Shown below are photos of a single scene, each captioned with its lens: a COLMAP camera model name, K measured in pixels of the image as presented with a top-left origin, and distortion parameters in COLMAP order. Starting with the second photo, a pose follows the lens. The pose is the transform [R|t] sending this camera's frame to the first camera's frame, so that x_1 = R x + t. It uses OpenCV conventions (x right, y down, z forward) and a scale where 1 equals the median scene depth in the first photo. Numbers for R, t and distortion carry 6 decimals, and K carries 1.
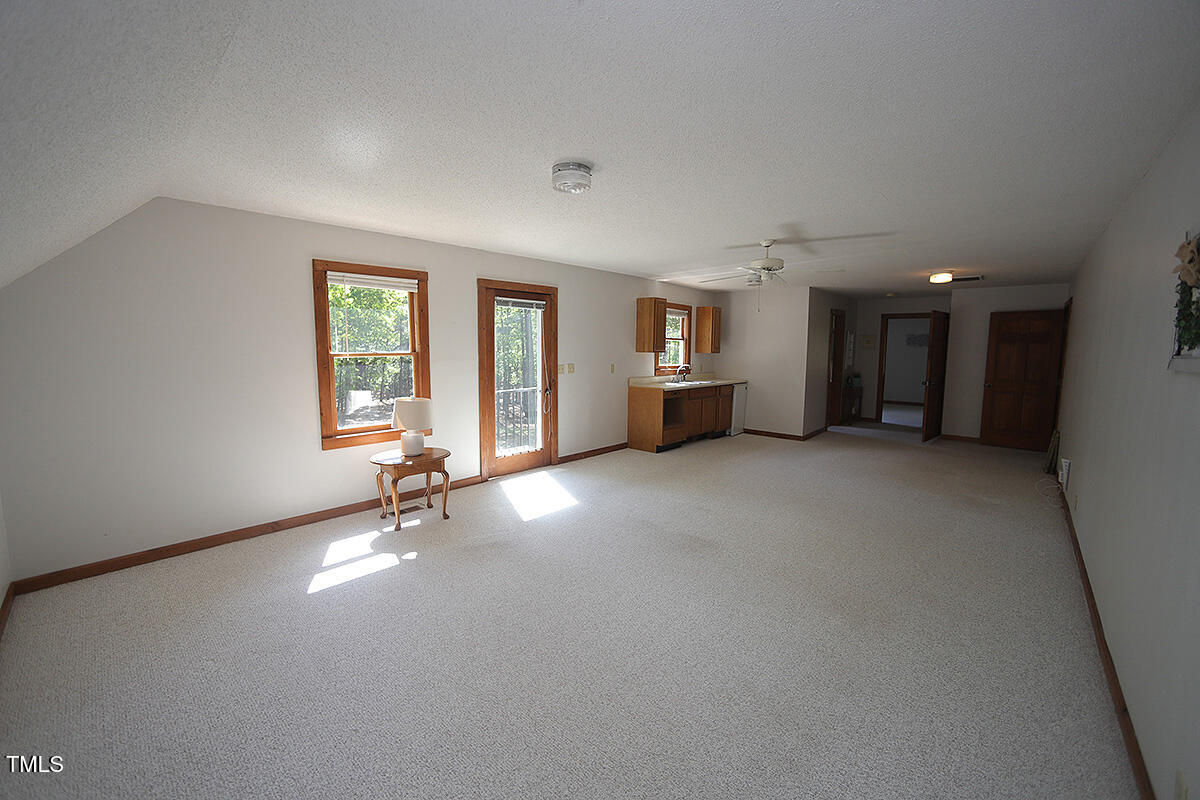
lens RADIAL K [[478.9, 0, 596.3], [0, 478.9, 397.1], [0, 0, 1]] dist [0.009033, 0.003649]
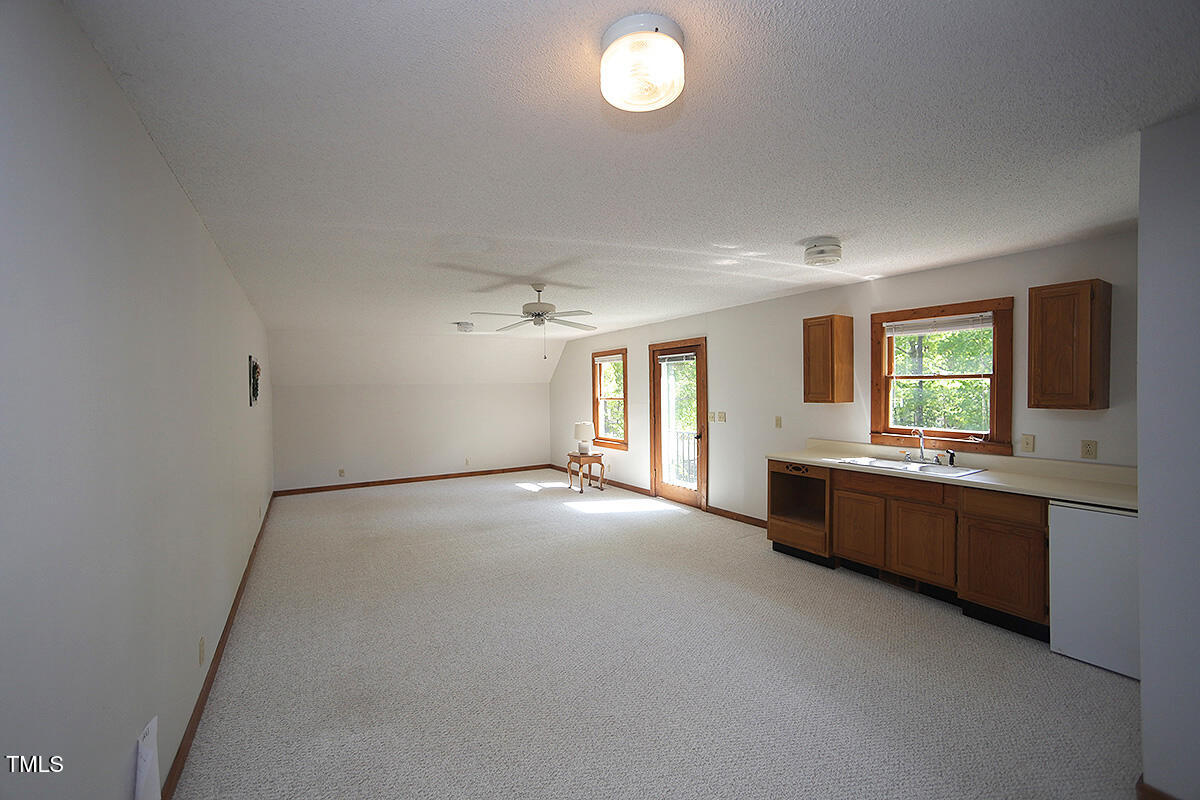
lens RADIAL K [[478.9, 0, 597.0], [0, 478.9, 399.0], [0, 0, 1]] dist [0.009033, 0.003649]
pose [[-0.245562, 0.010040, -0.969329, 0.950134], [-0.095637, 0.994817, 0.034531, -0.106690], [0.964652, 0.101183, -0.243329, 1.014423]]
